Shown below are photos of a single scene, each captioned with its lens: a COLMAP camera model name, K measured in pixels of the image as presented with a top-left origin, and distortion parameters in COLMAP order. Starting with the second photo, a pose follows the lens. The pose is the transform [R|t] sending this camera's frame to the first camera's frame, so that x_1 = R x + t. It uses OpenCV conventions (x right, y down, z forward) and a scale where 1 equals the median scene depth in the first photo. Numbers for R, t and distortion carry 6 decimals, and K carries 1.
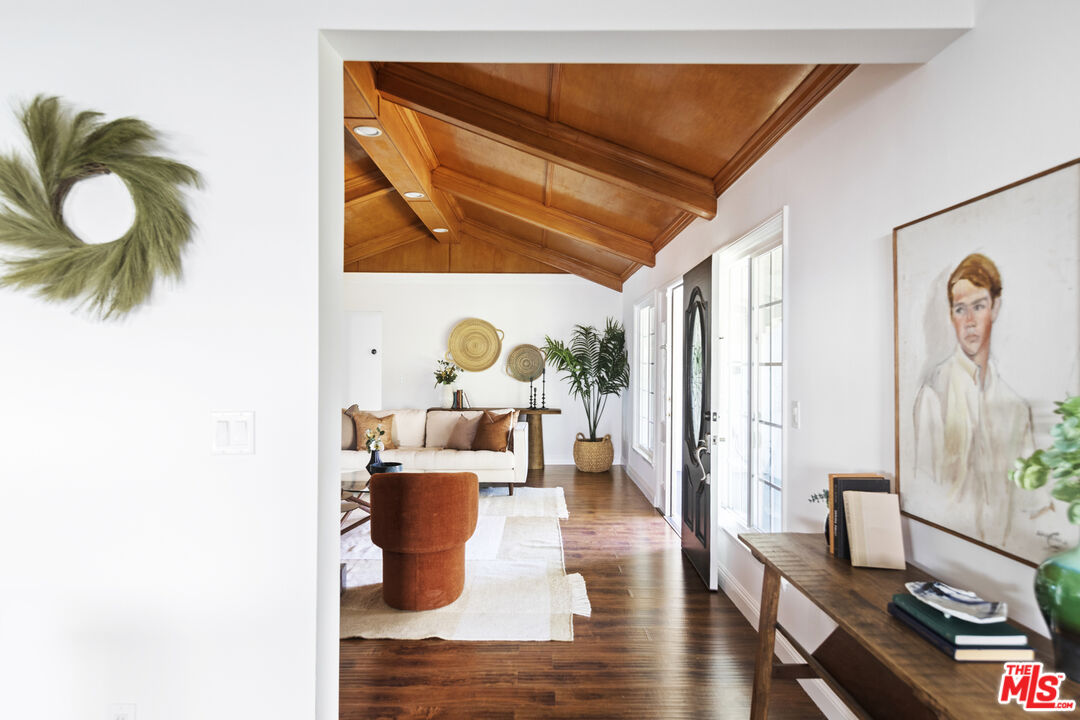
lens RADIAL K [[634.5, 0, 536.1], [0, 634.5, 360.5], [0, 0, 1]] dist [-0.001103, 0.001262]
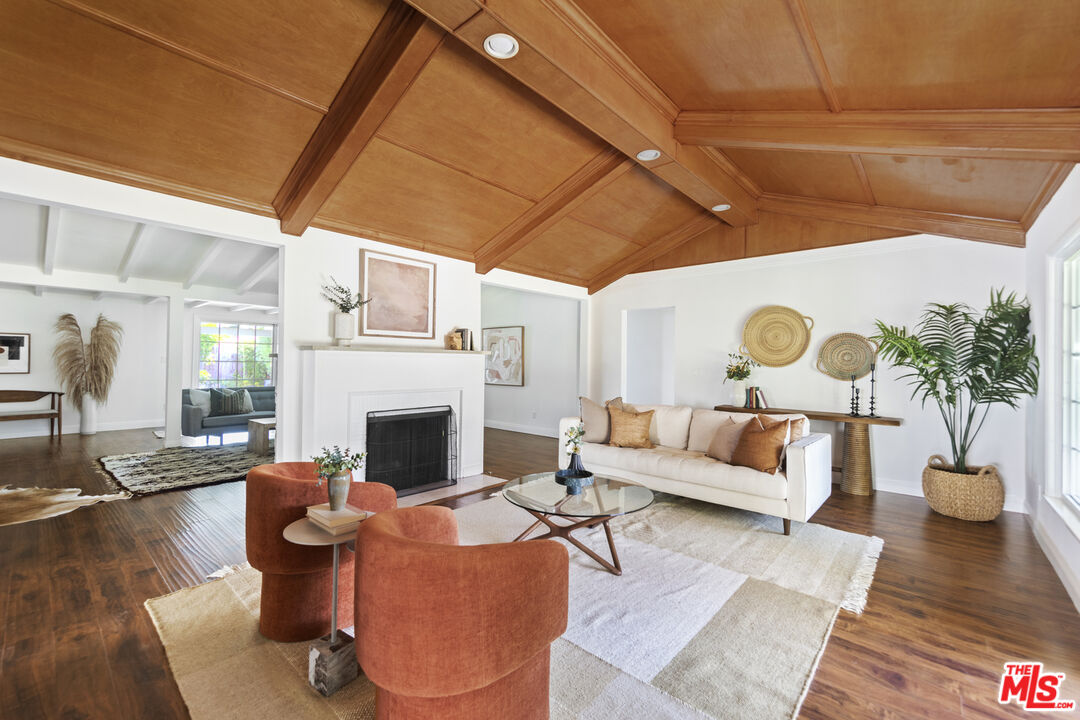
lens RADIAL K [[435.1, 0, 547.9], [0, 435.1, 358.9], [0, 0, 1]] dist [-0.001457, -0.000189]
pose [[0.742228, -0.001198, -0.670147, 0.073099], [-0.005057, 0.999960, -0.007388, 0.012926], [0.670129, 0.008872, 0.742192, 0.355854]]
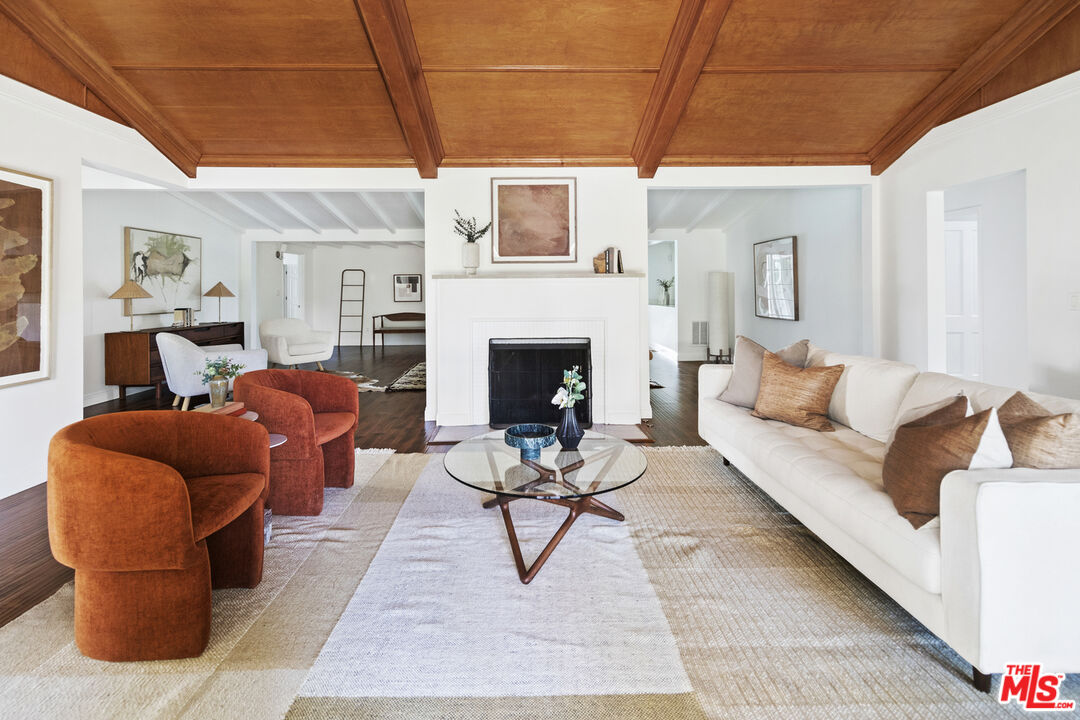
lens RADIAL K [[503.8, 0, 581.8], [0, 503.8, 285.7], [0, 0, 1]] dist [0.004122, -0.000100]
pose [[0.015870, -0.013391, -0.999784, 0.159384], [0.012248, 0.999838, -0.013198, 0.018265], [0.999799, -0.012036, 0.016031, 0.646597]]
